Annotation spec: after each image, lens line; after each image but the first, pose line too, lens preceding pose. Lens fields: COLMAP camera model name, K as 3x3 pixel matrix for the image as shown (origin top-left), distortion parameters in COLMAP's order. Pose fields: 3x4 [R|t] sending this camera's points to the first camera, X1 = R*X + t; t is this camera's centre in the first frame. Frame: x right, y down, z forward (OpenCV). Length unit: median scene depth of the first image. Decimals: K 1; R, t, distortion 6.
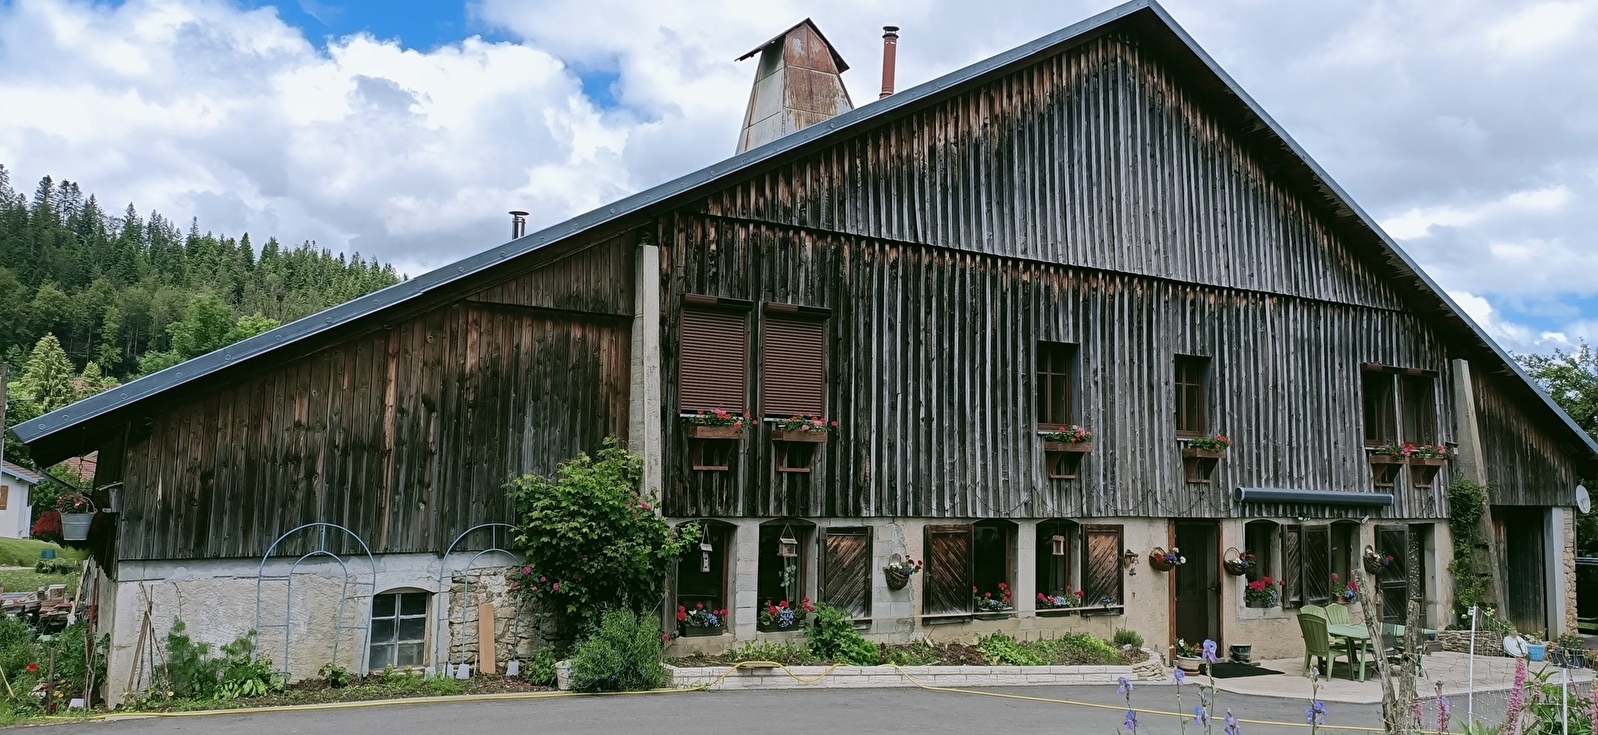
lens RADIAL K [[1172.8, 0, 799.0], [0, 1172.8, 367.5], [0, 0, 1]] dist [-0.001612, -0.000609]
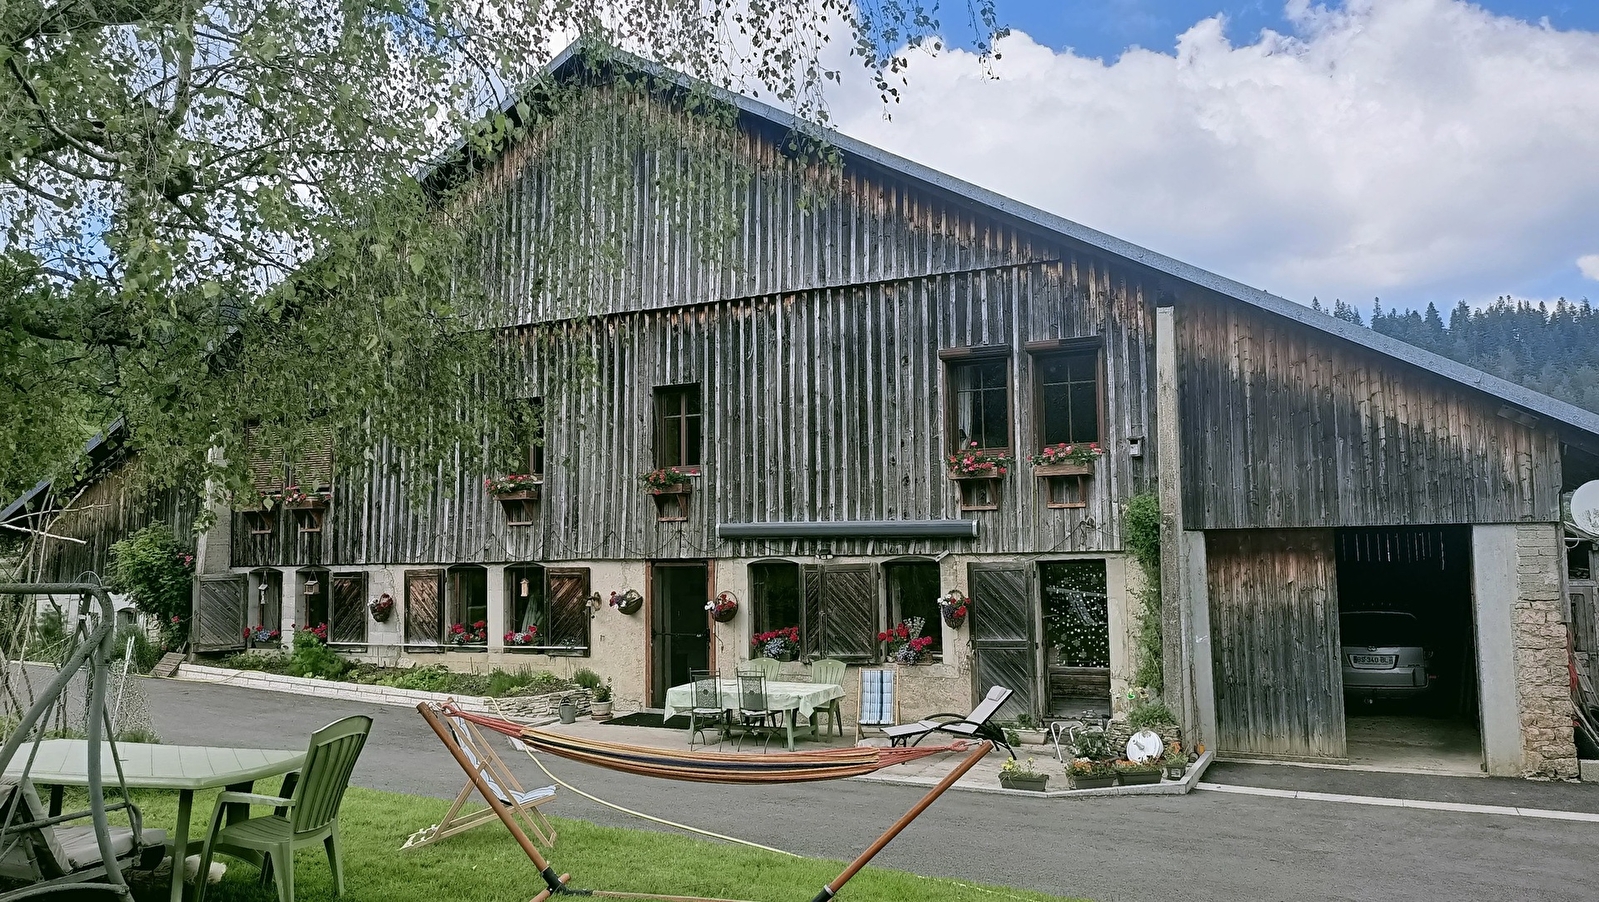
lens RADIAL K [[1172.9, 0, 799.5], [0, 1172.9, 451.0], [0, 0, 1]] dist [0.006240, 0.000720]
pose [[0.591696, -0.101144, -0.799791, 1.152602], [0.106428, 0.993215, -0.046868, 0.097792], [0.799105, -0.057389, 0.598446, 0.527734]]
